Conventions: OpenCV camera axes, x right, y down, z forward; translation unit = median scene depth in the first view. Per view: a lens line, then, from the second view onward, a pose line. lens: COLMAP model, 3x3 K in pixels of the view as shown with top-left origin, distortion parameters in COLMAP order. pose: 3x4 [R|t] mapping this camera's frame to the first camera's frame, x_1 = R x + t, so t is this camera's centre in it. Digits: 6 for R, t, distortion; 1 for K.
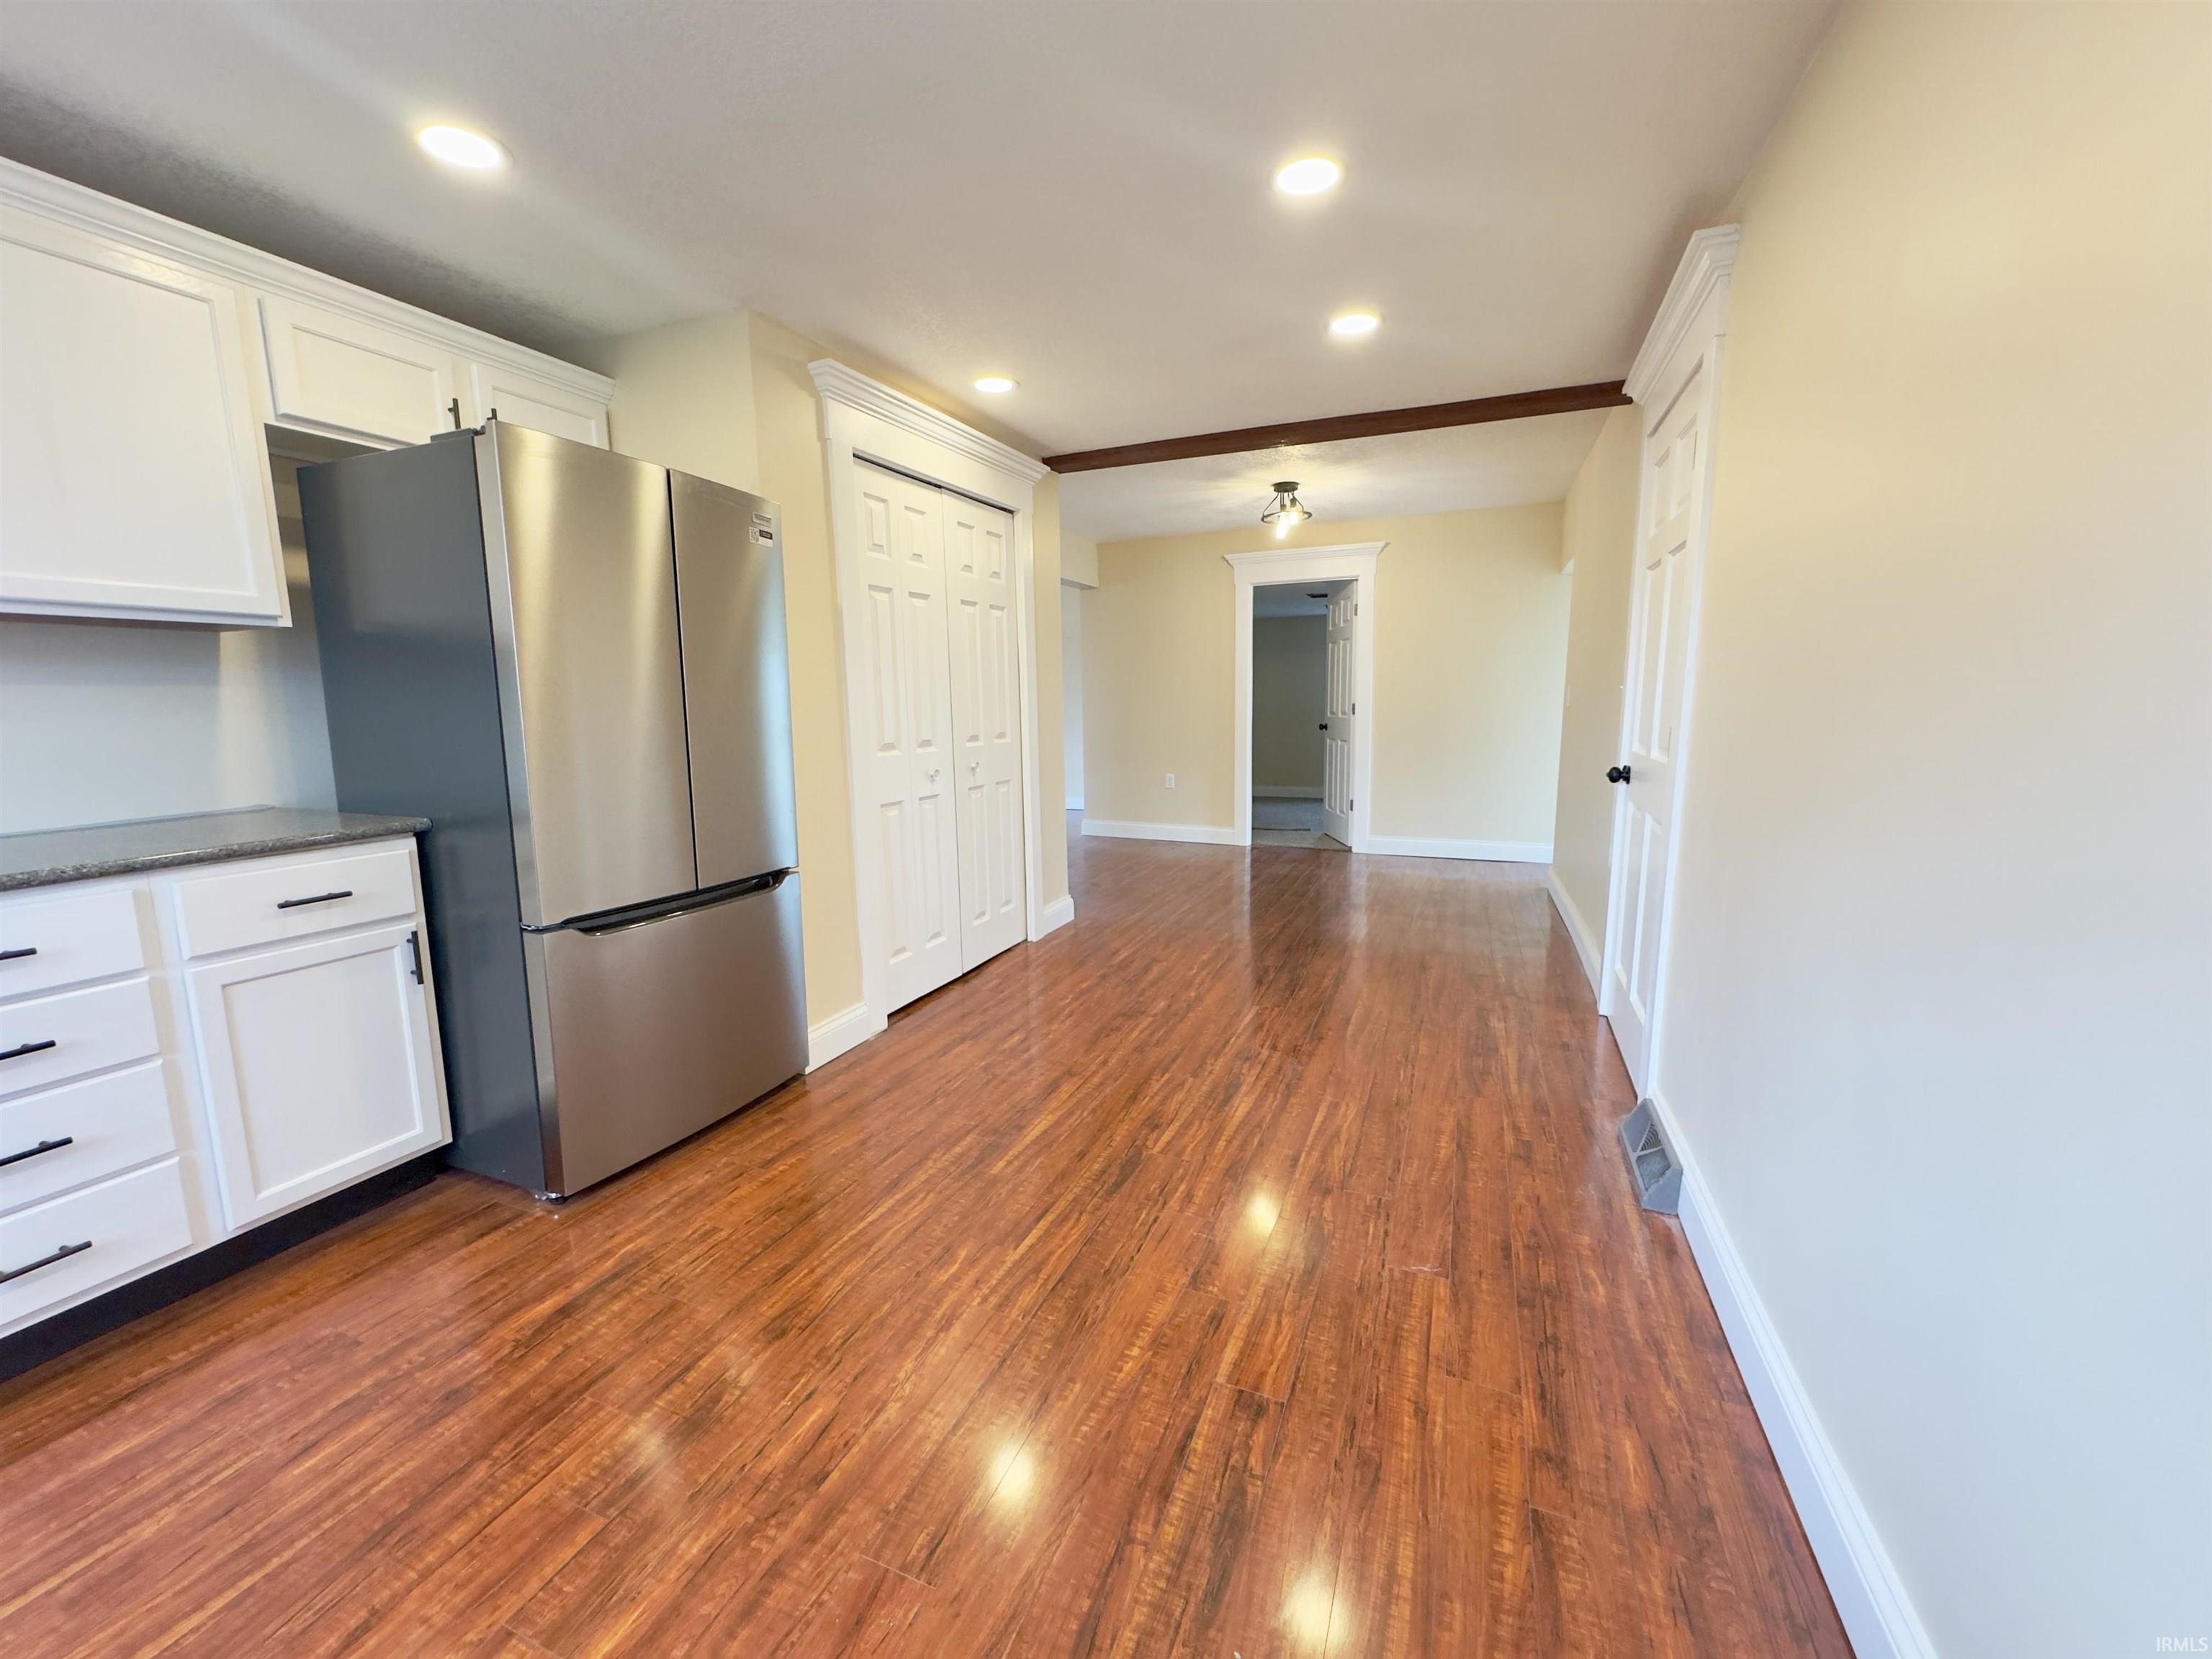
lens RADIAL K [[881.8, 0, 1102.5], [0, 881.8, 831.1], [0, 0, 1]] dist [-0.002427, -0.000123]
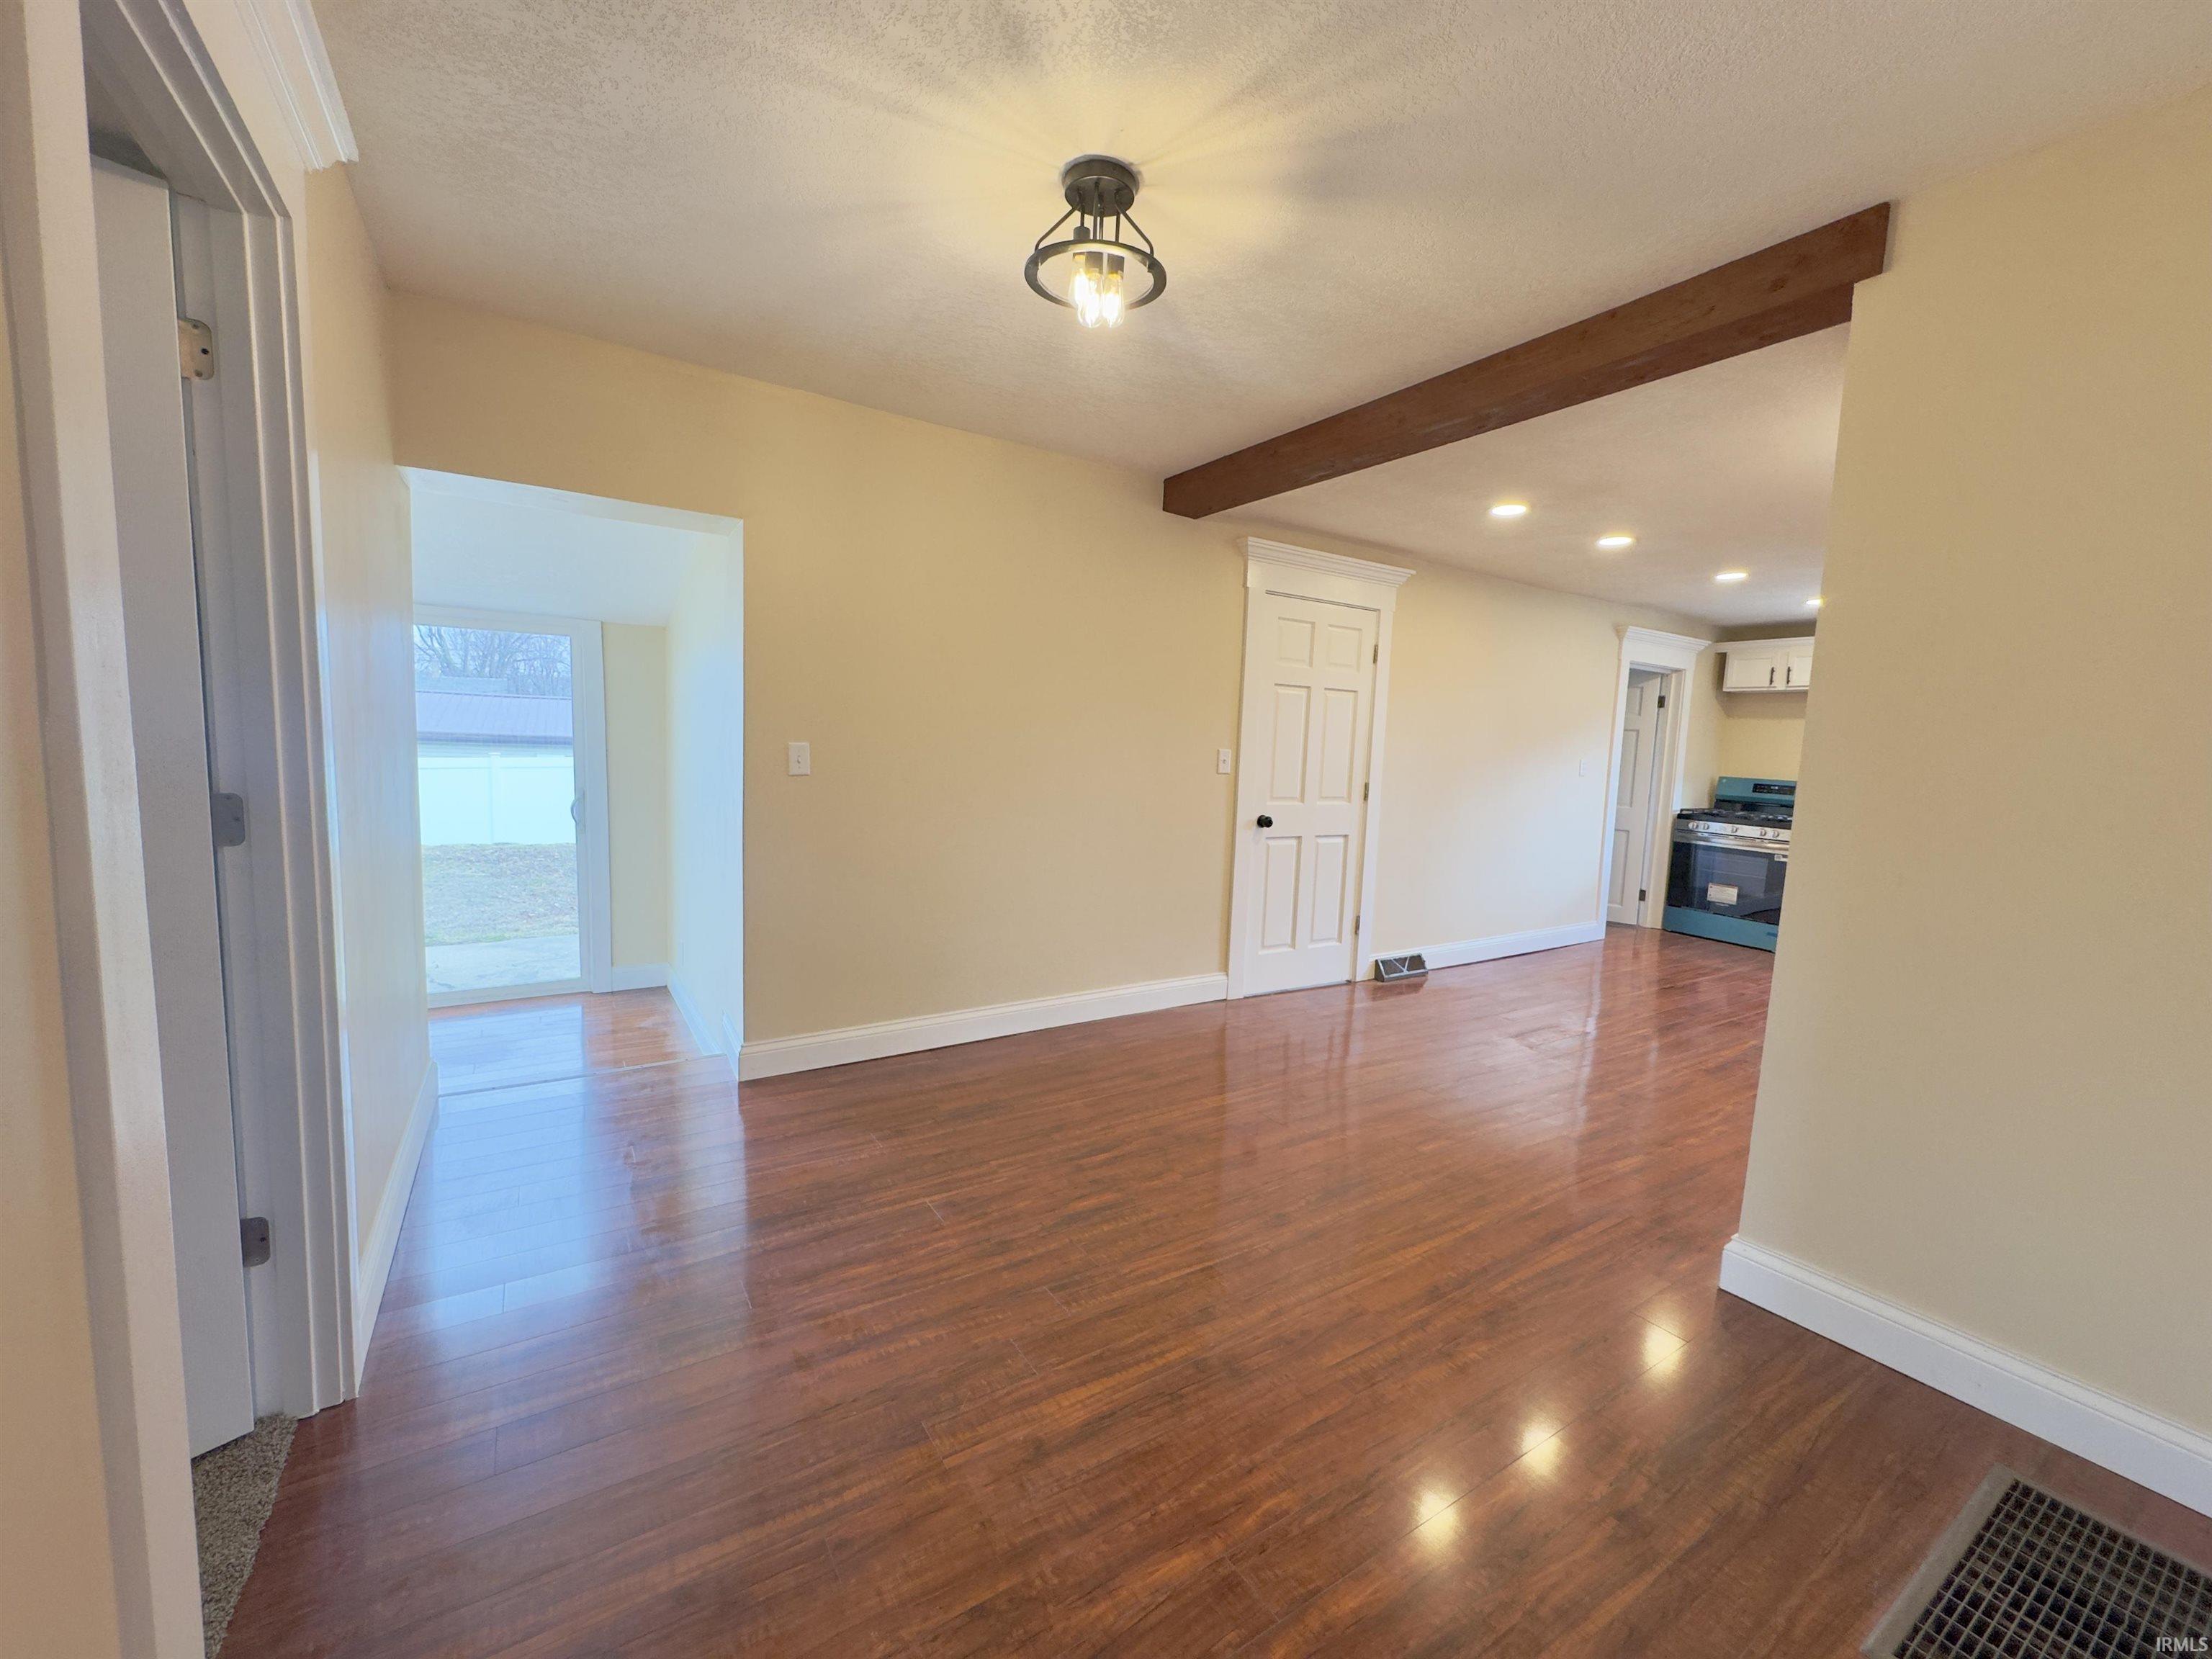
lens RADIAL K [[881.8, 0, 1105.0], [0, 881.8, 832.9], [0, 0, 1]] dist [-0.002427, -0.000123]
pose [[-0.814820, -0.080748, 0.574063, -0.042743], [0.055937, 0.974680, 0.216496, -0.571865], [-0.577009, 0.208517, -0.789671, 3.532068]]
